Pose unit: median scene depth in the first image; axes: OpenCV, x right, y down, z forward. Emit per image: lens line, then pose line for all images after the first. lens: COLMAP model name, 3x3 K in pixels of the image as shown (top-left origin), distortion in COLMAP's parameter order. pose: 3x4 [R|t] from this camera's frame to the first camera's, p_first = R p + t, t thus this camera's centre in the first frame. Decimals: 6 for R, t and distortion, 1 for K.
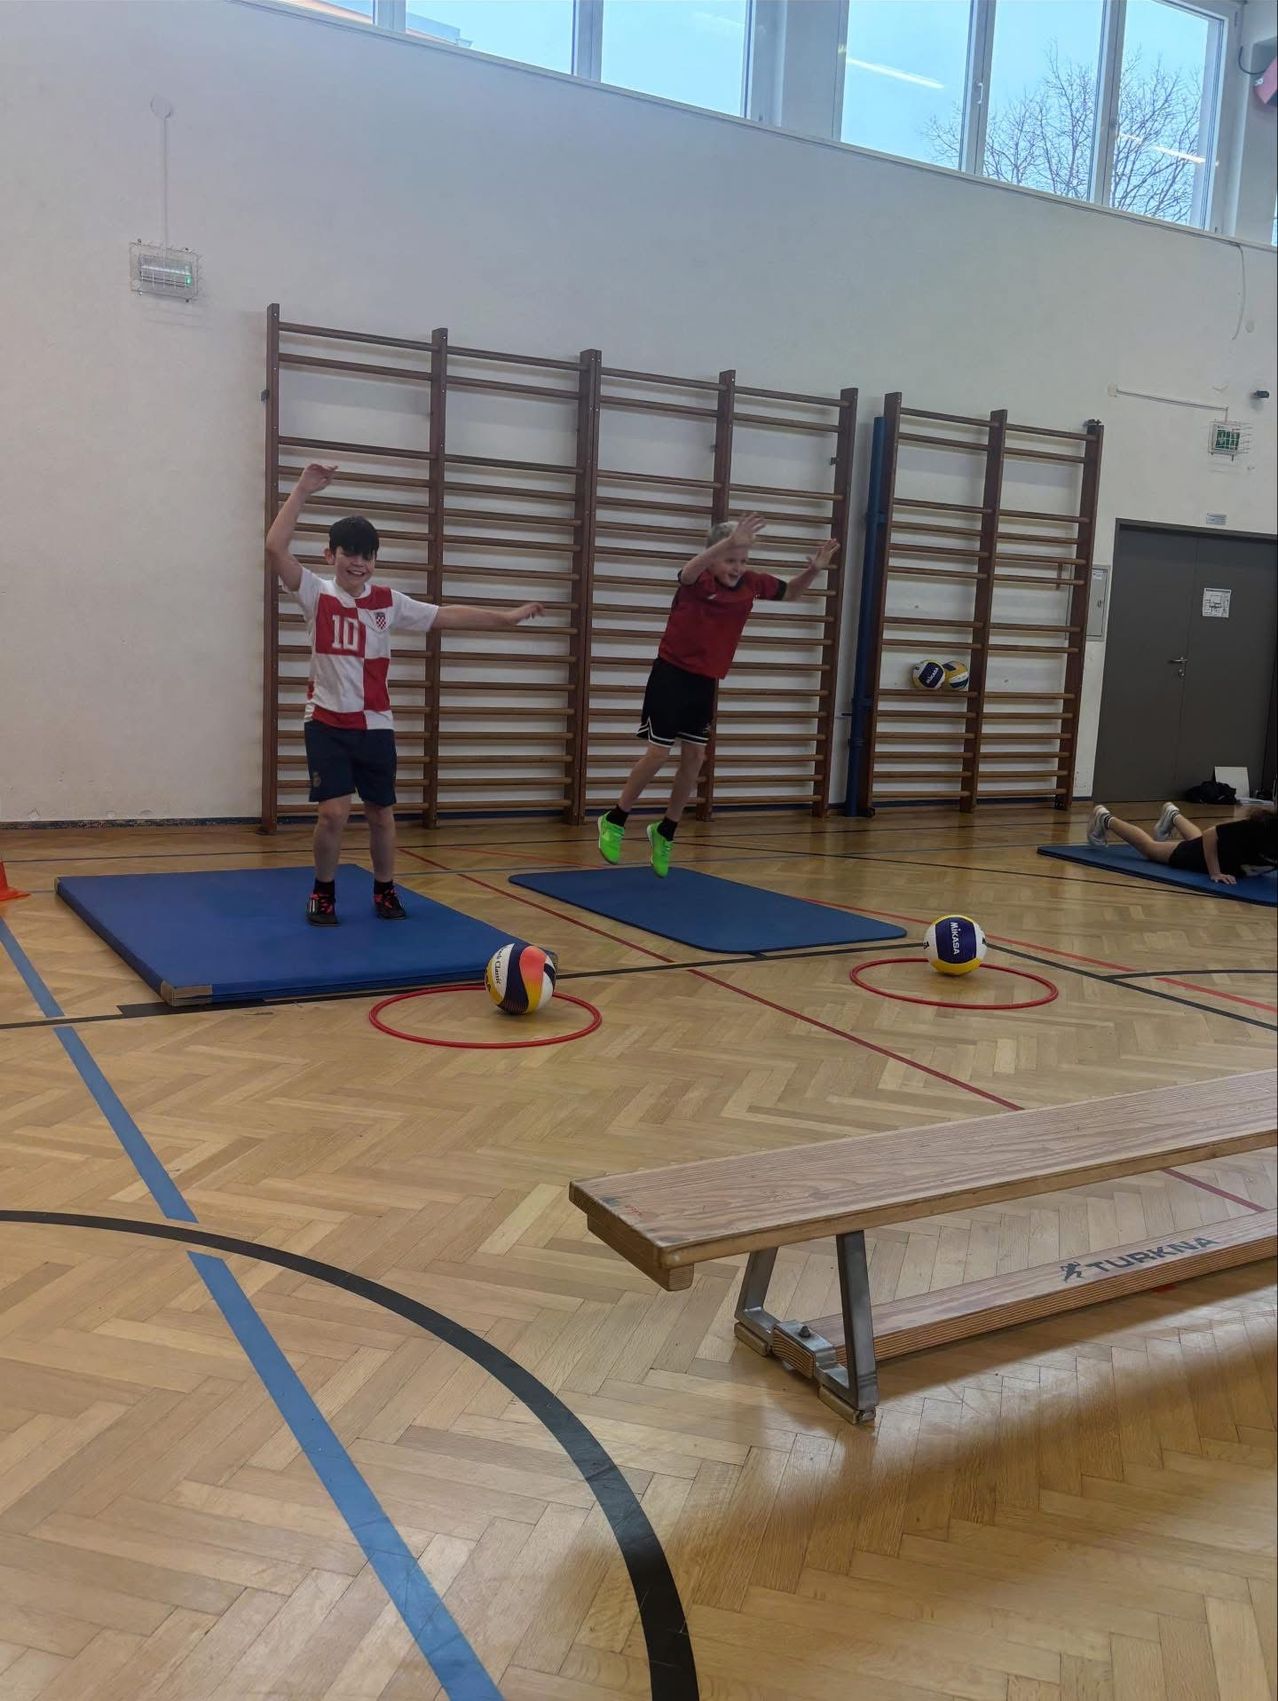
lens RADIAL K [[1517.4, 0, 639.0], [0, 1517.4, 850.5], [0, 0, 1]] dist [0.080476, -0.157742]
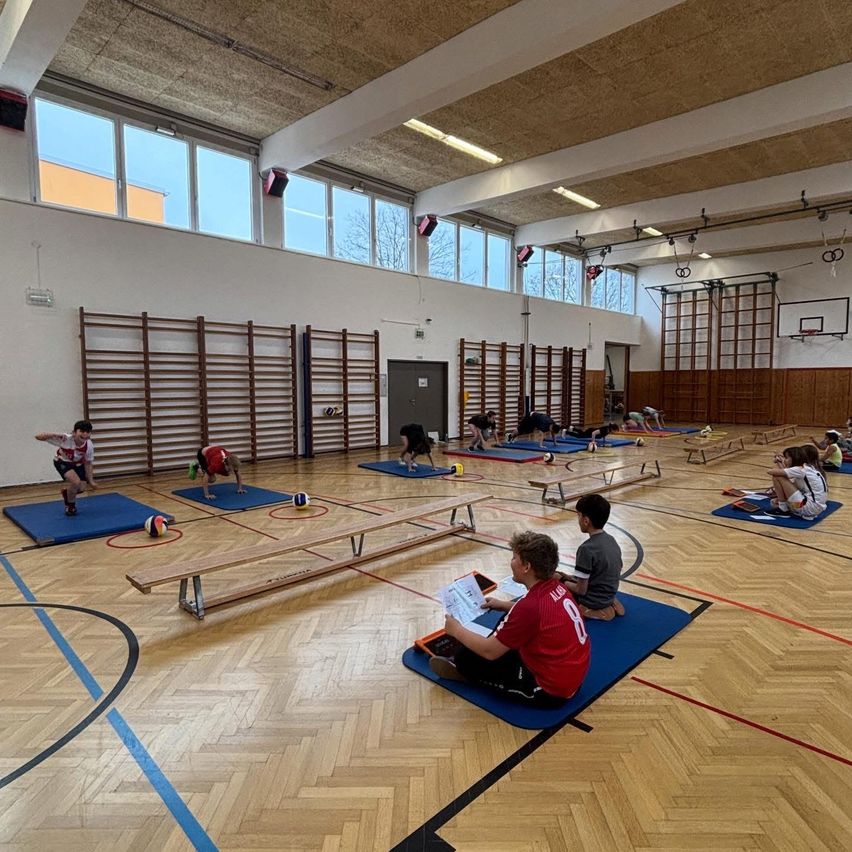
lens RADIAL K [[551.7, 0, 426.0], [0, 551.7, 426.0], [0, 0, 1]] dist [0.038400, -0.056799]
pose [[0.960659, -0.064696, 0.270090, 0.081131], [0.081750, 0.995276, -0.052366, -0.010268], [-0.265427, 0.072385, 0.961410, -0.165282]]
